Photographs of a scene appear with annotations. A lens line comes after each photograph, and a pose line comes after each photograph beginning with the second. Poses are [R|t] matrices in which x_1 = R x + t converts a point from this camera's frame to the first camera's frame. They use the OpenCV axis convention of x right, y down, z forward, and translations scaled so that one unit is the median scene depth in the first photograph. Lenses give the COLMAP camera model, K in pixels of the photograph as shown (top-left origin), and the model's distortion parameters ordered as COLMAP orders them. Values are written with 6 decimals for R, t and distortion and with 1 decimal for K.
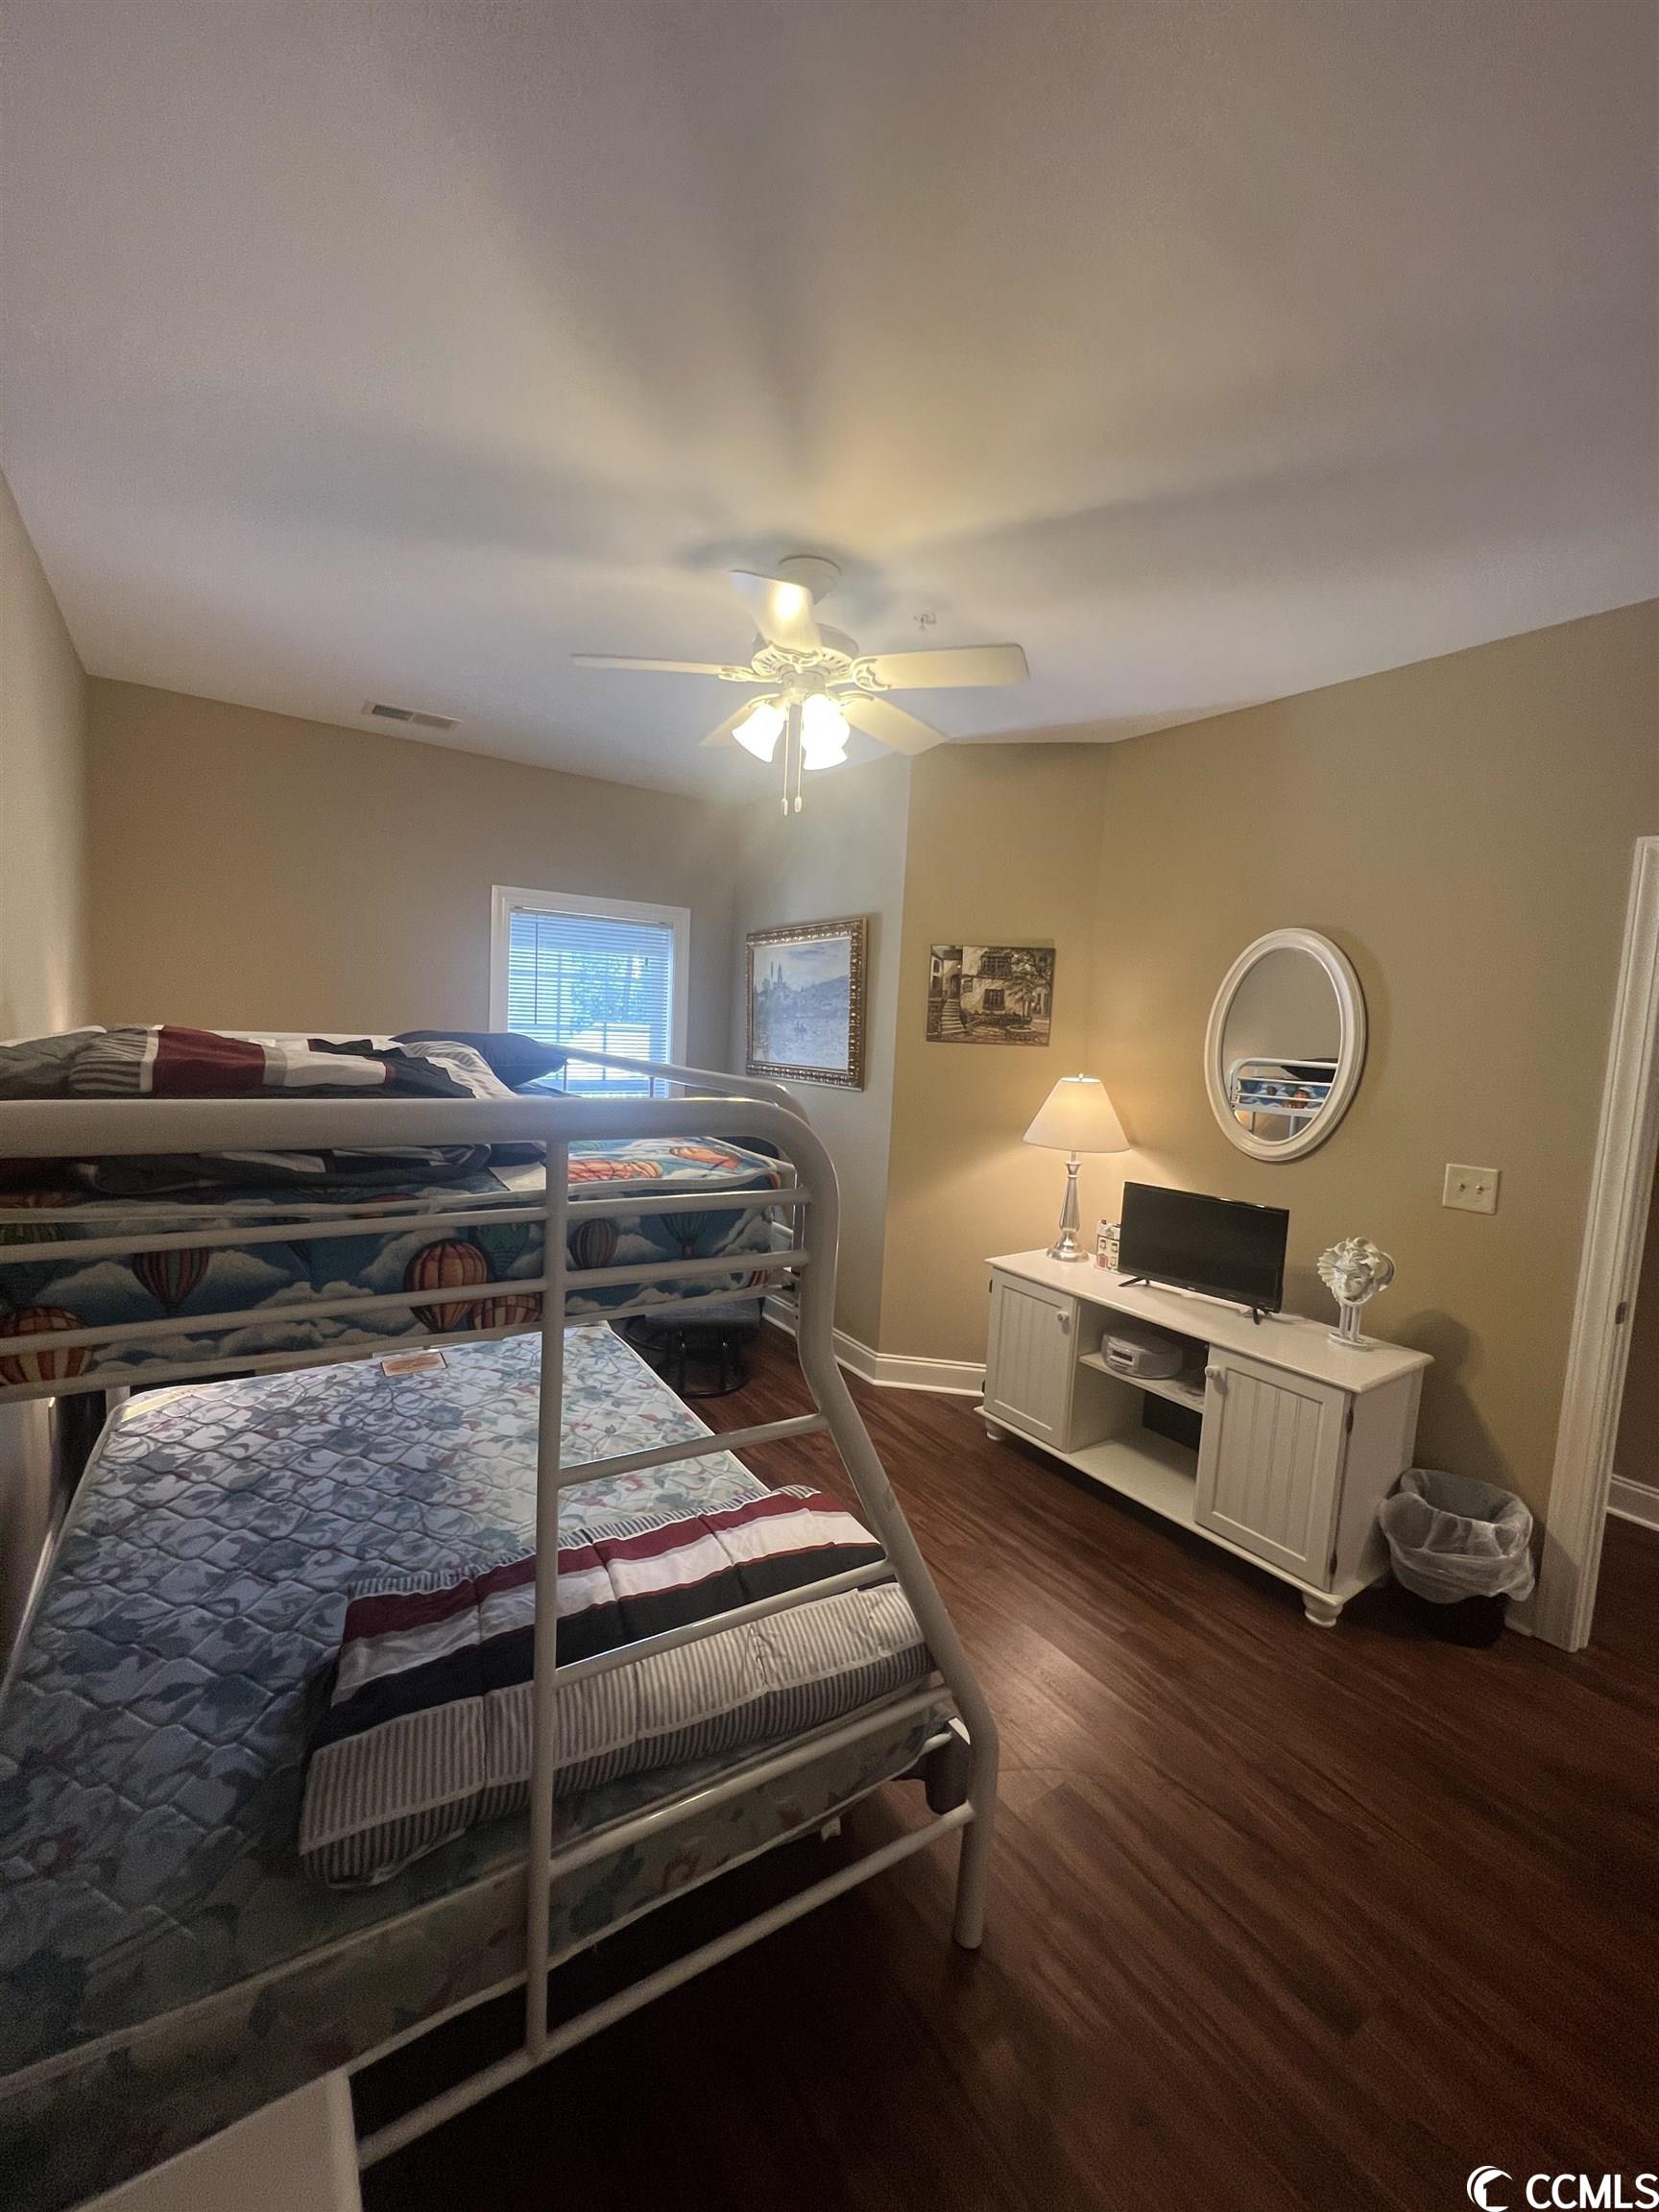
lens RADIAL K [[877.1, 0, 830.4], [0, 877.1, 1109.3], [0, 0, 1]] dist [-0.001565, 0.000135]
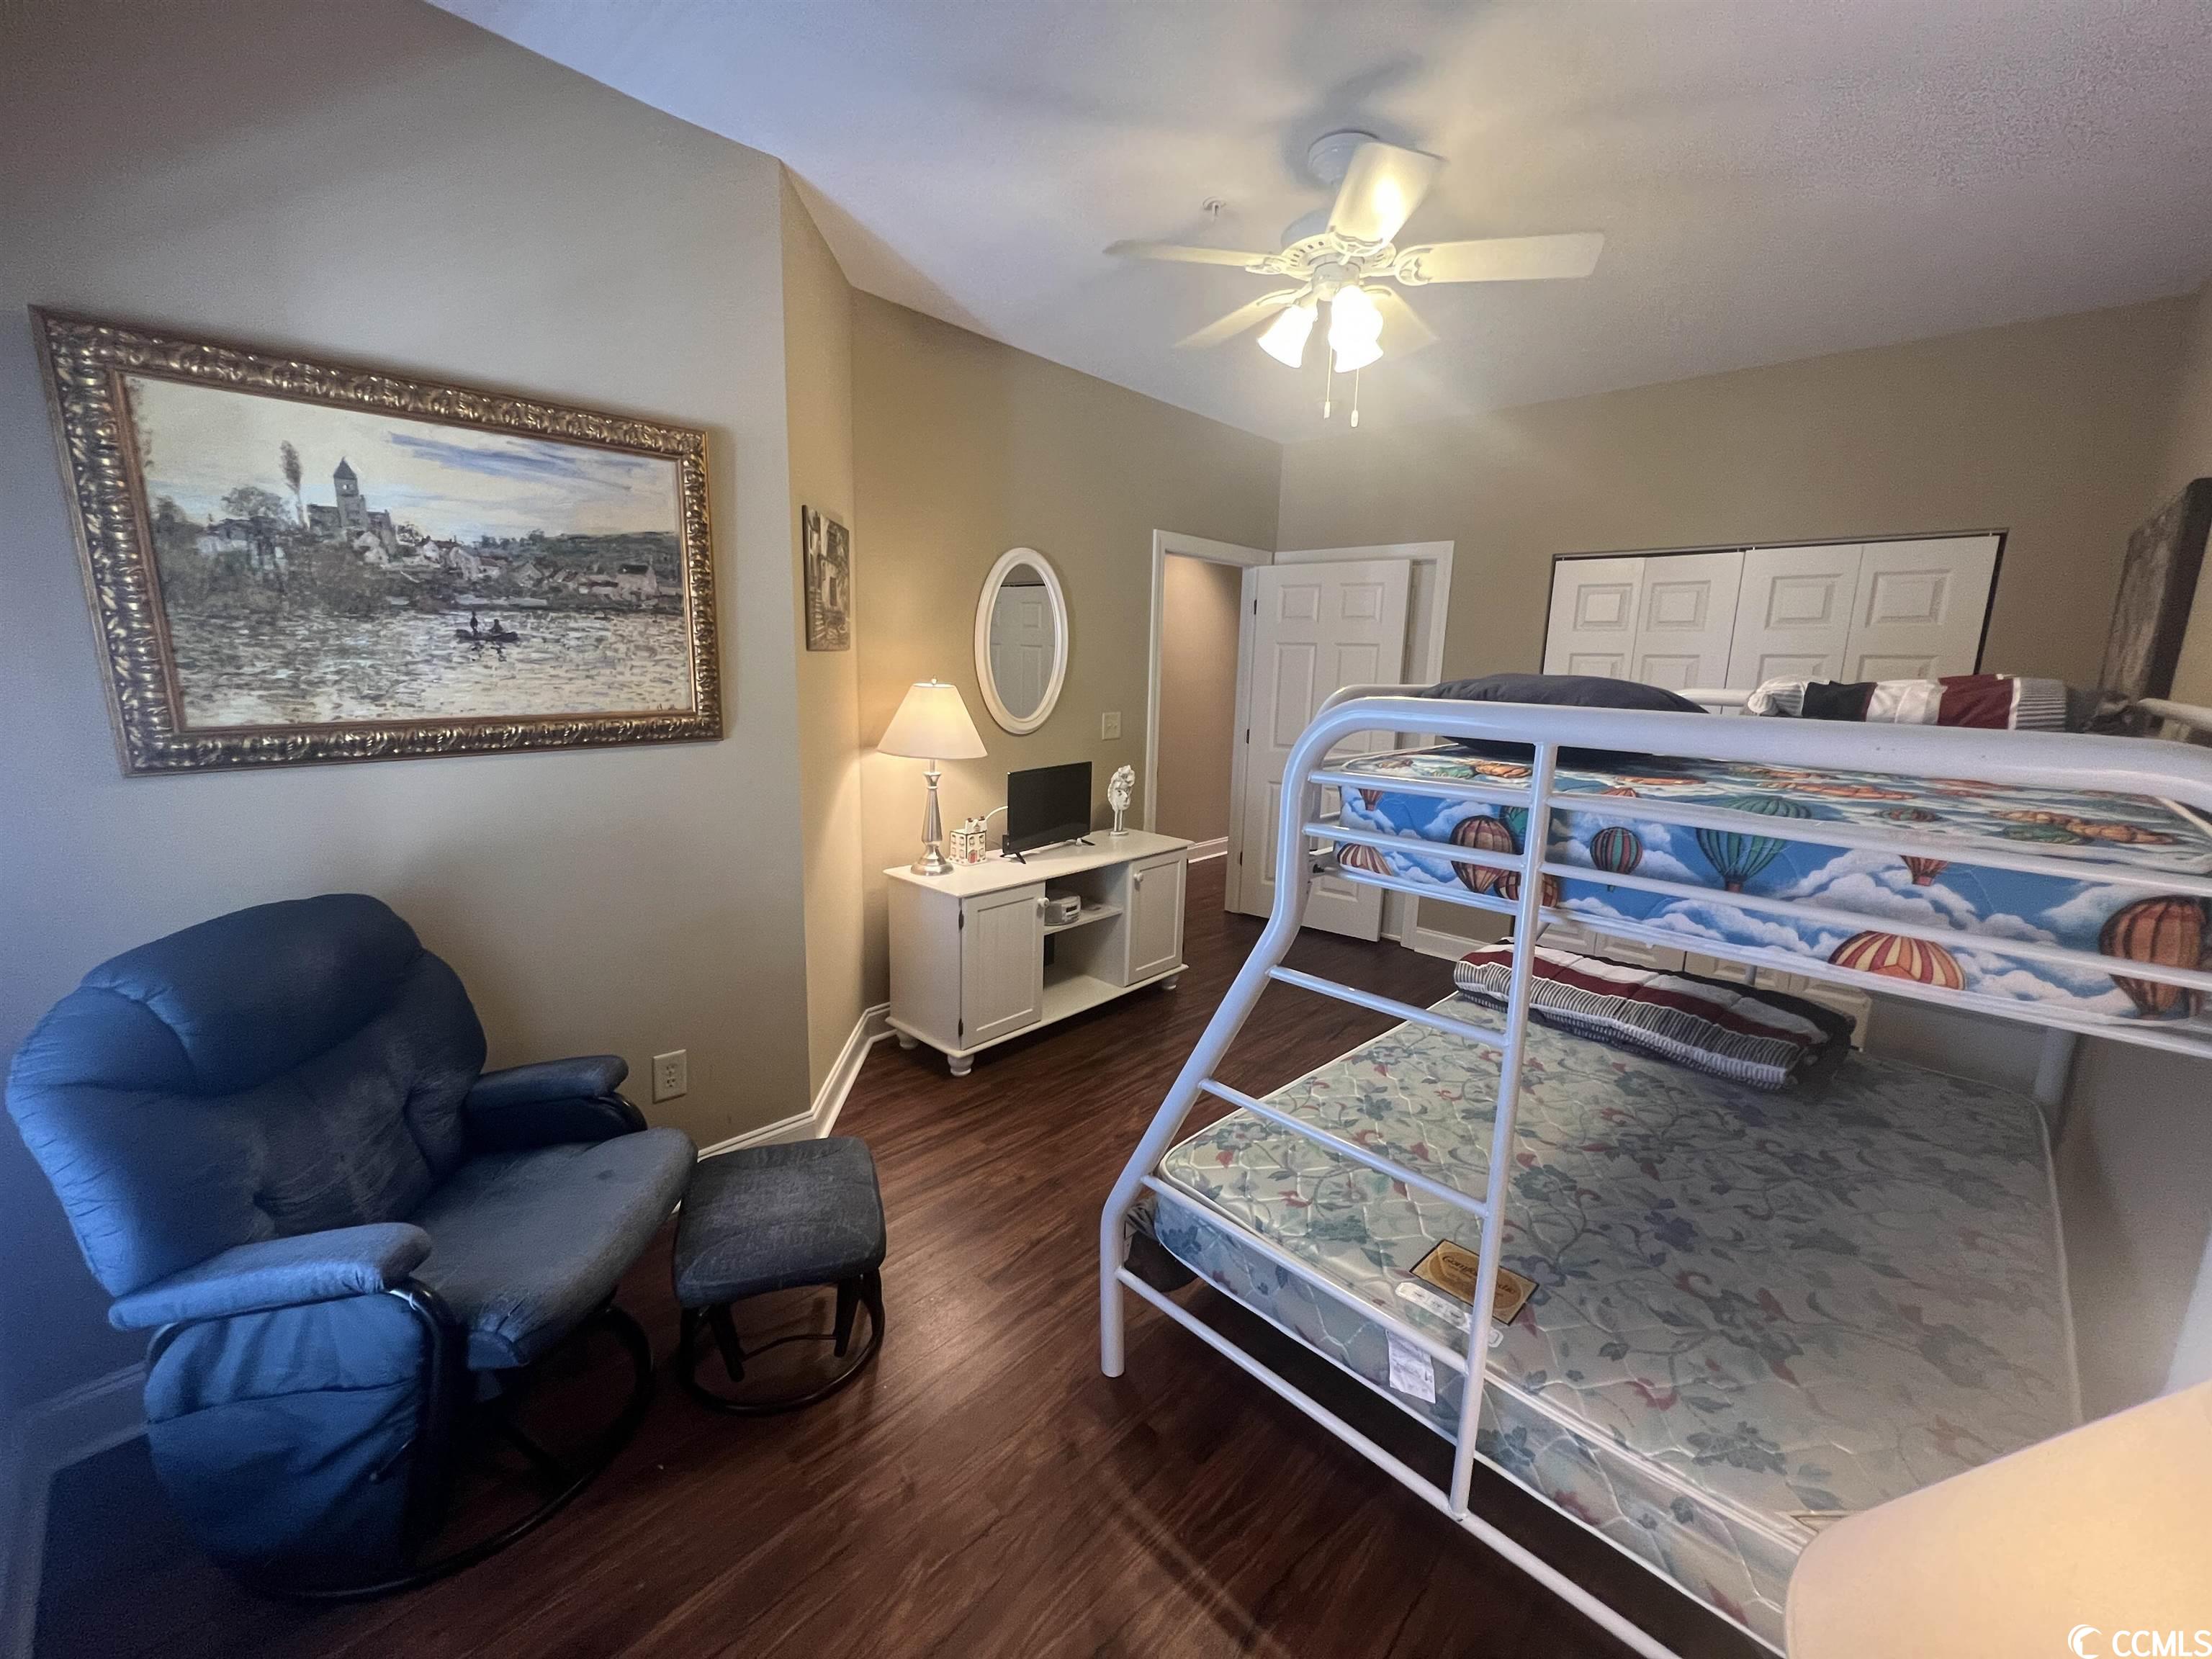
lens RADIAL K [[877.1, 0, 1113.9], [0, 877.1, 831.2], [0, 0, 1]] dist [-0.001565, 0.000135]
pose [[-0.206205, -0.245718, 0.947155, -0.777187], [0.063328, 0.962577, 0.263506, -0.132656], [-0.976457, 0.114318, -0.182927, 1.126448]]
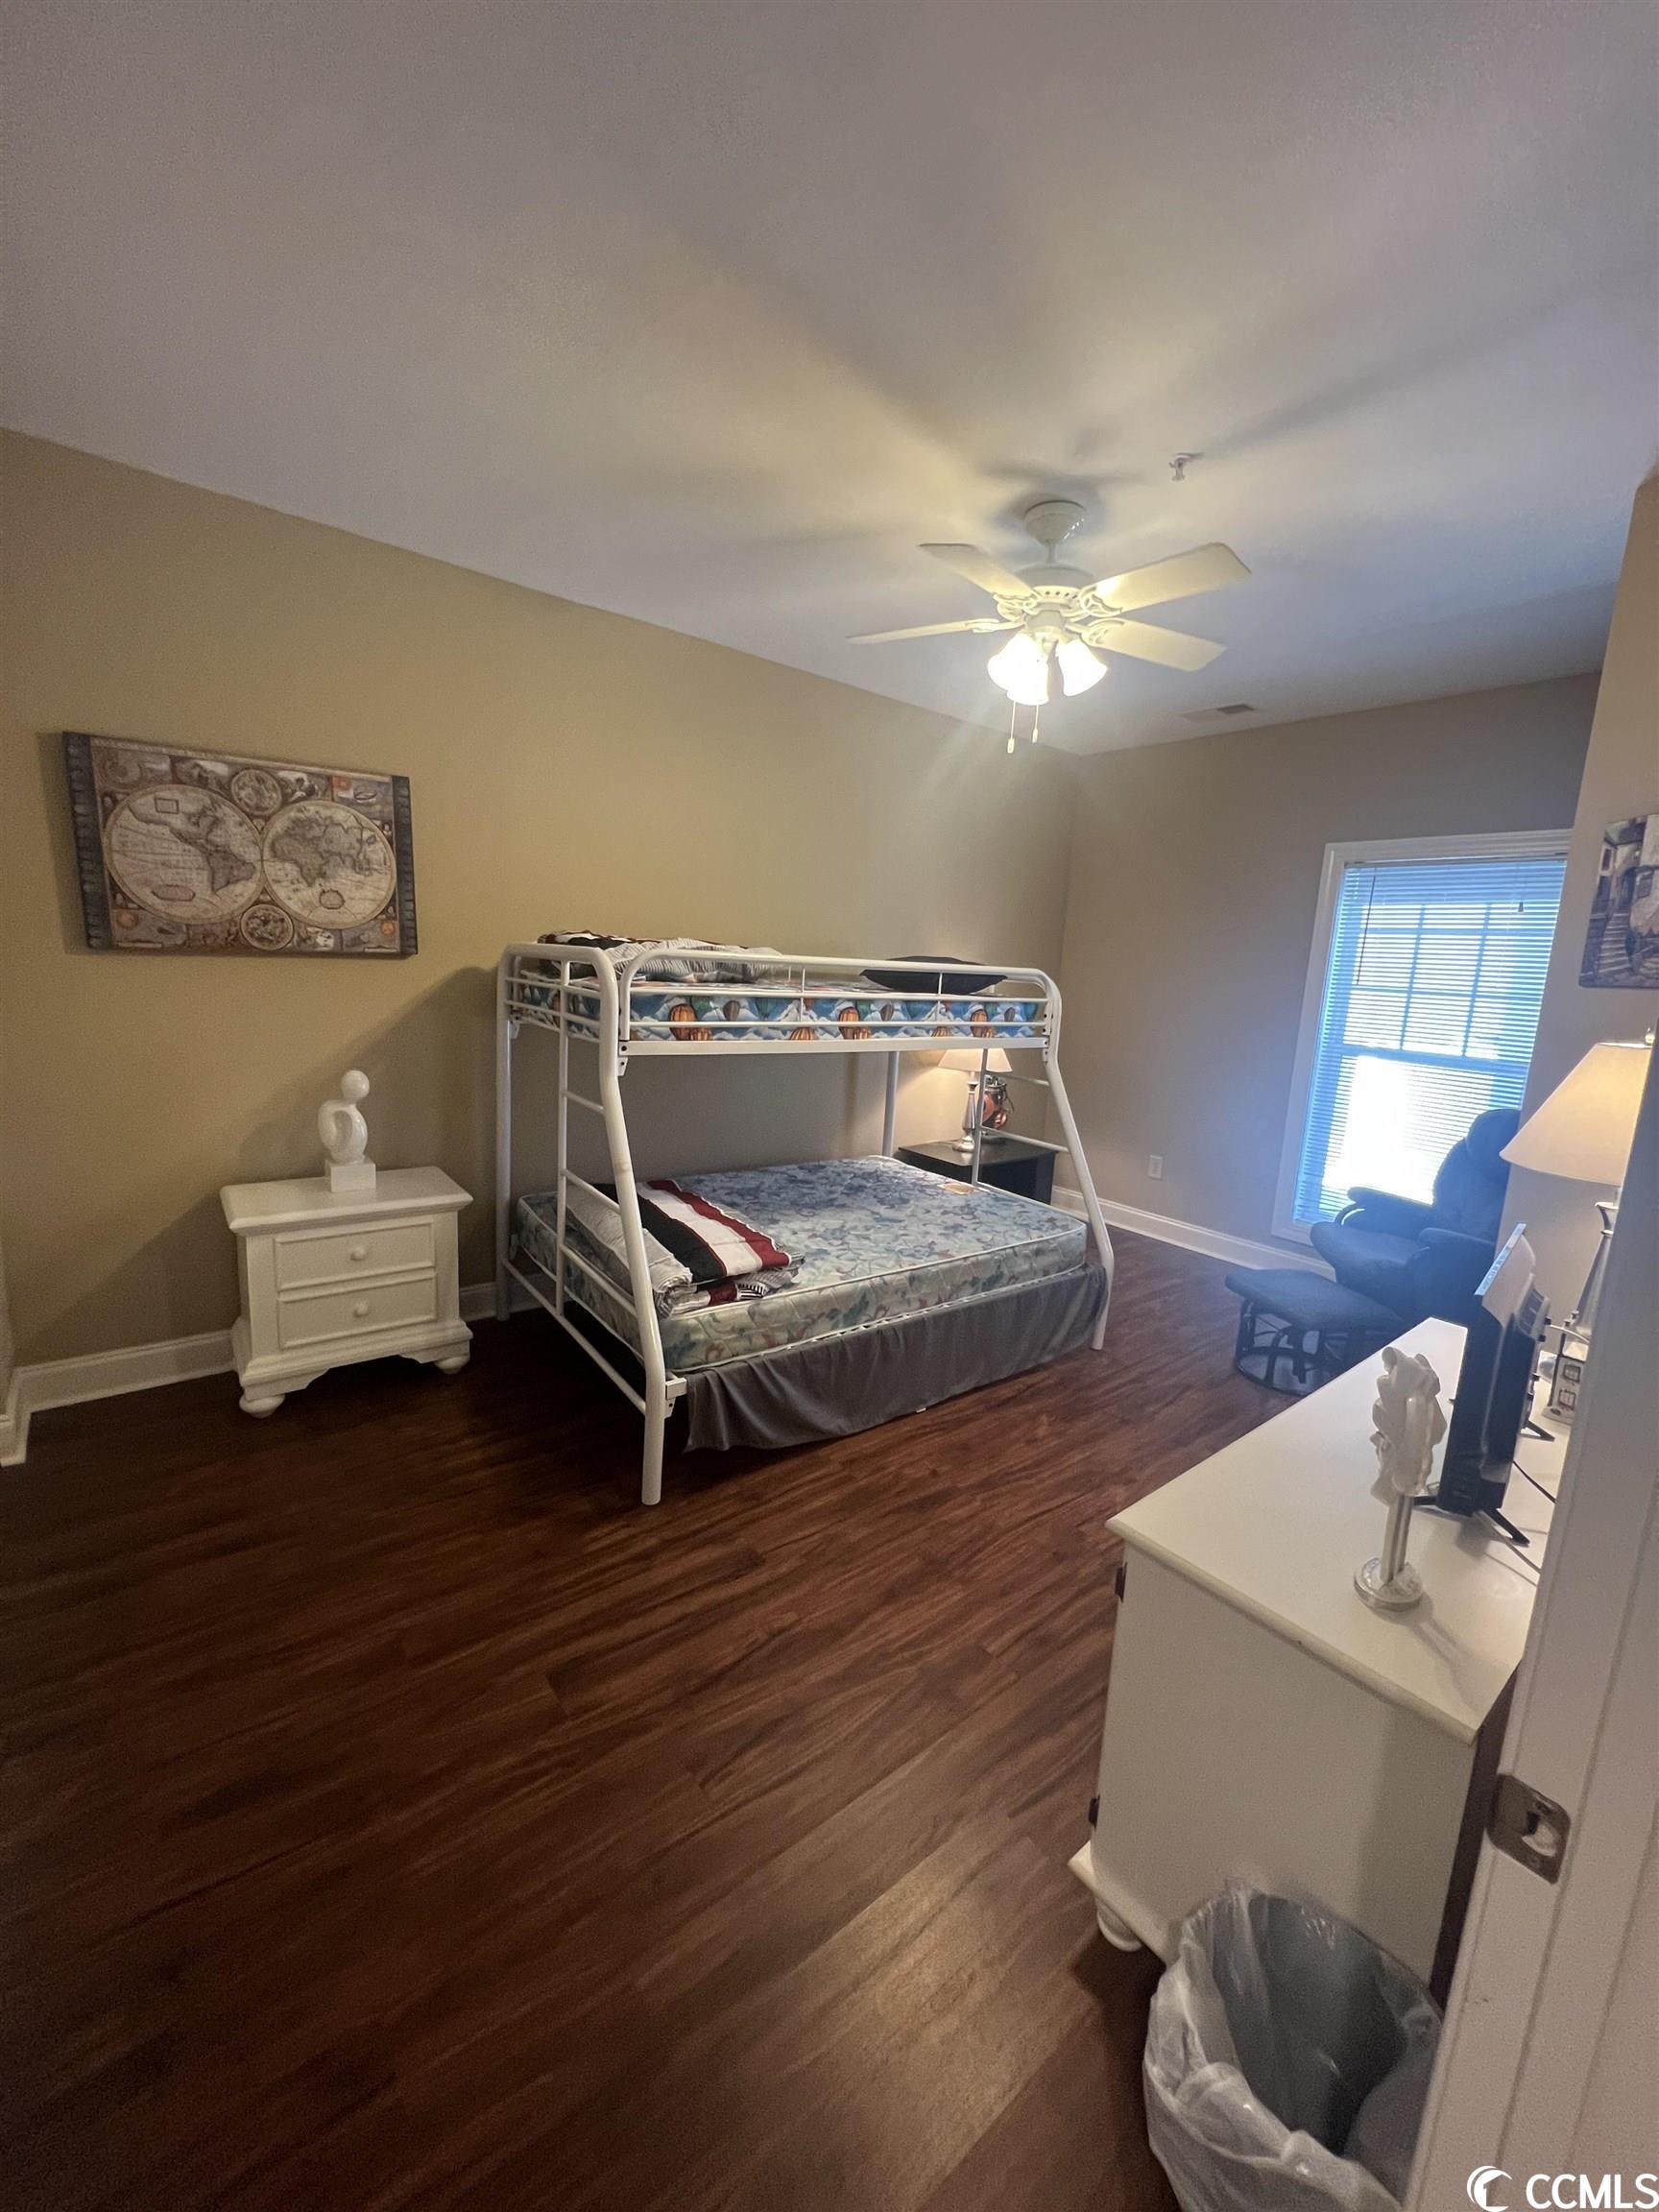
lens RADIAL K [[877.1, 0, 842.8], [0, 877.1, 1107.7], [0, 0, 1]] dist [-0.001565, 0.000135]
pose [[0.081942, 0.125245, -0.988736, 0.841245], [-0.149031, 0.982458, 0.112098, 0.016051], [0.985432, 0.138167, 0.099170, 0.556573]]
